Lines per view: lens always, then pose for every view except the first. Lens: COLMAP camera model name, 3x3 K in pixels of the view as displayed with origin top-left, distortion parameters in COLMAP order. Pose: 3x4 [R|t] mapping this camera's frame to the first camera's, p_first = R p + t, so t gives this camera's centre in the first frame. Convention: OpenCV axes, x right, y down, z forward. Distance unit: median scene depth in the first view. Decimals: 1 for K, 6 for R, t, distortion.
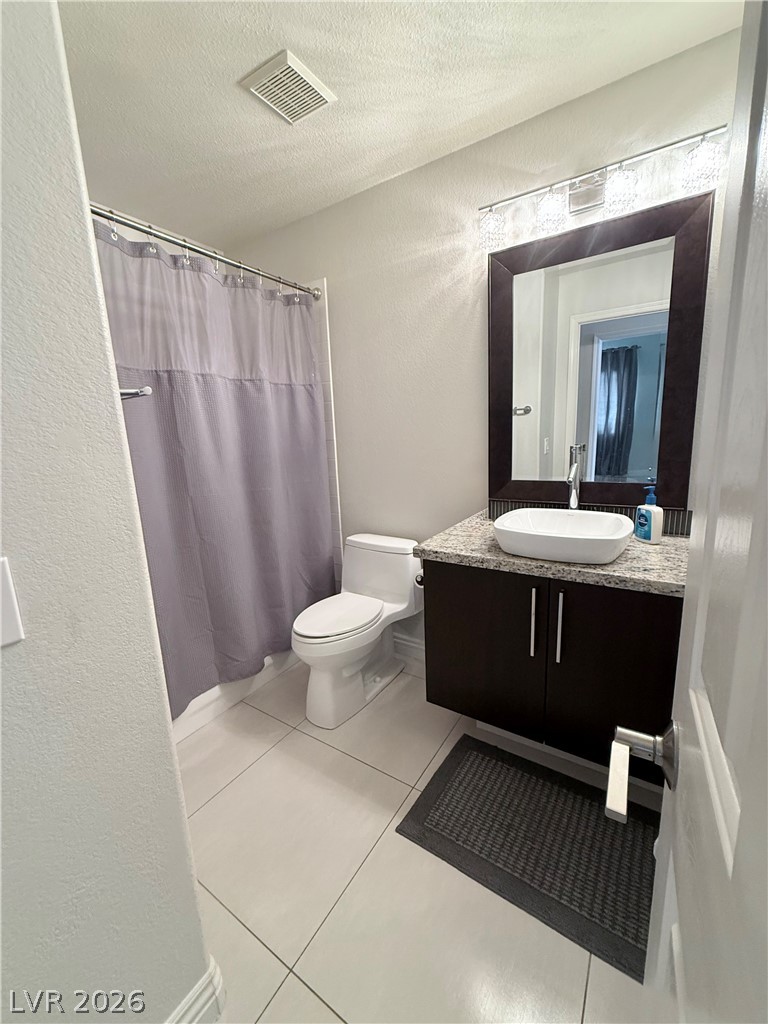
lens RADIAL K [[408.4, 0, 384.3], [0, 408.4, 509.3], [0, 0, 1]] dist [0.000678, 0.000274]
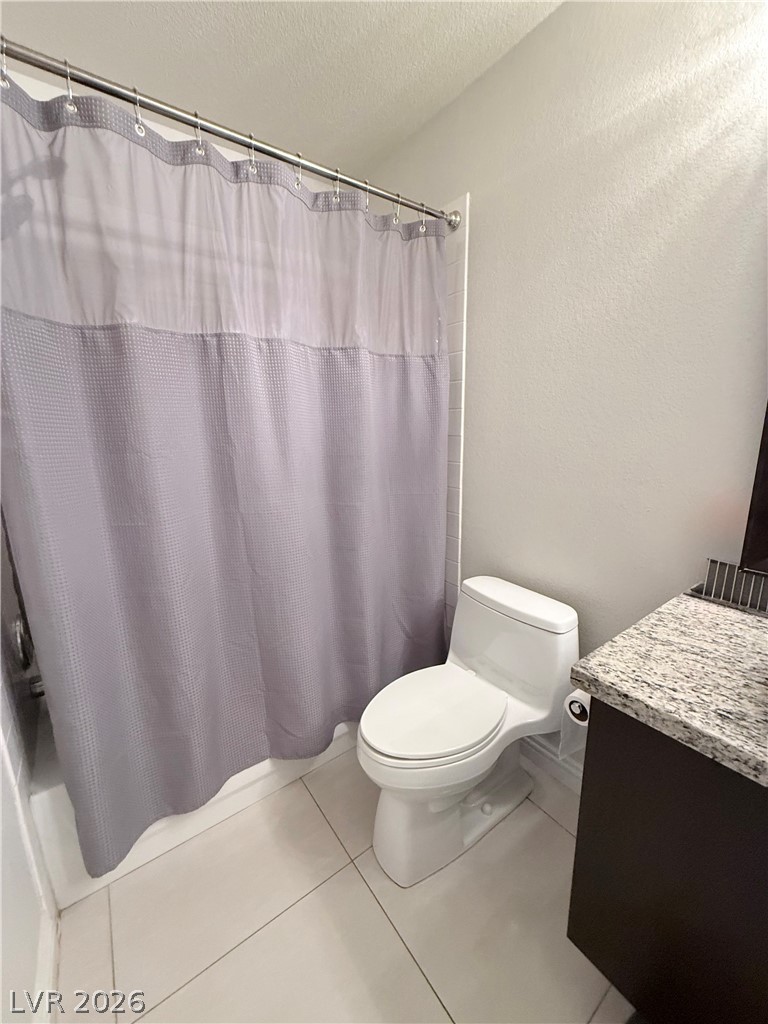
lens RADIAL K [[408.4, 0, 384.3], [0, 408.4, 509.3], [0, 0, 1]] dist [0.000678, 0.000274]
pose [[0.935985, 0.098214, -0.338063, 0.003788], [-0.085929, 0.994987, 0.051154, -0.084905], [0.341392, -0.018830, 0.939732, 0.363079]]
